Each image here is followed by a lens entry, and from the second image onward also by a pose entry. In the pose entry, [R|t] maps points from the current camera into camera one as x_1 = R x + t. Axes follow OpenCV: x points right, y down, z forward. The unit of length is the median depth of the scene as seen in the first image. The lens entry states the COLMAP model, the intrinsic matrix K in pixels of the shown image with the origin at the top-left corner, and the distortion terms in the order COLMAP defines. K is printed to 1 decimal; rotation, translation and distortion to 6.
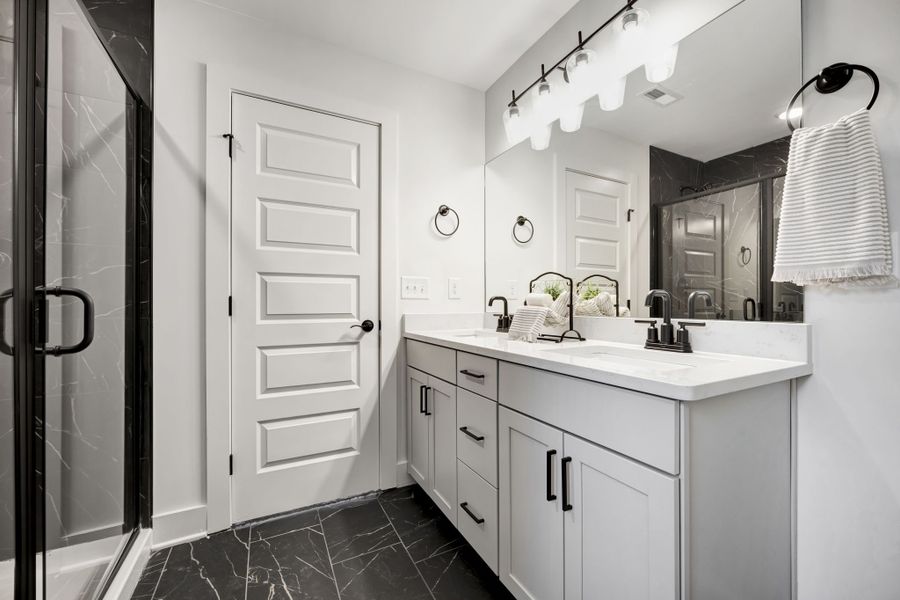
lens RADIAL K [[358.9, 0, 450.1], [0, 358.9, 301.0], [0, 0, 1]] dist [-0.000736, -0.000203]
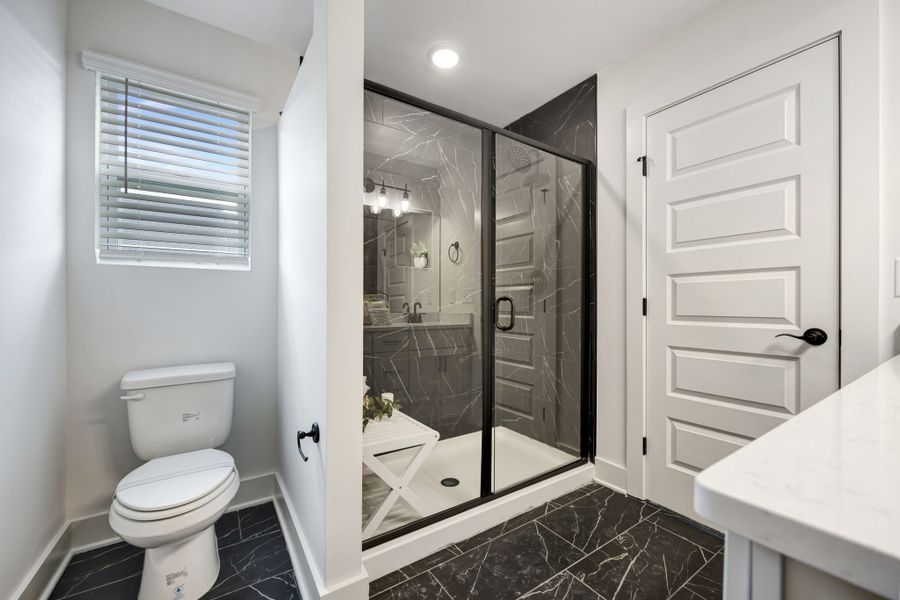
lens RADIAL K [[358.9, 0, 451.1], [0, 358.9, 304.3], [0, 0, 1]] dist [-0.000736, -0.000203]
pose [[0.118672, 0.000430, -0.992933, 0.426284], [0.006231, 0.999980, 0.001178, 0.000716], [0.992914, -0.006327, 0.118667, 0.244133]]
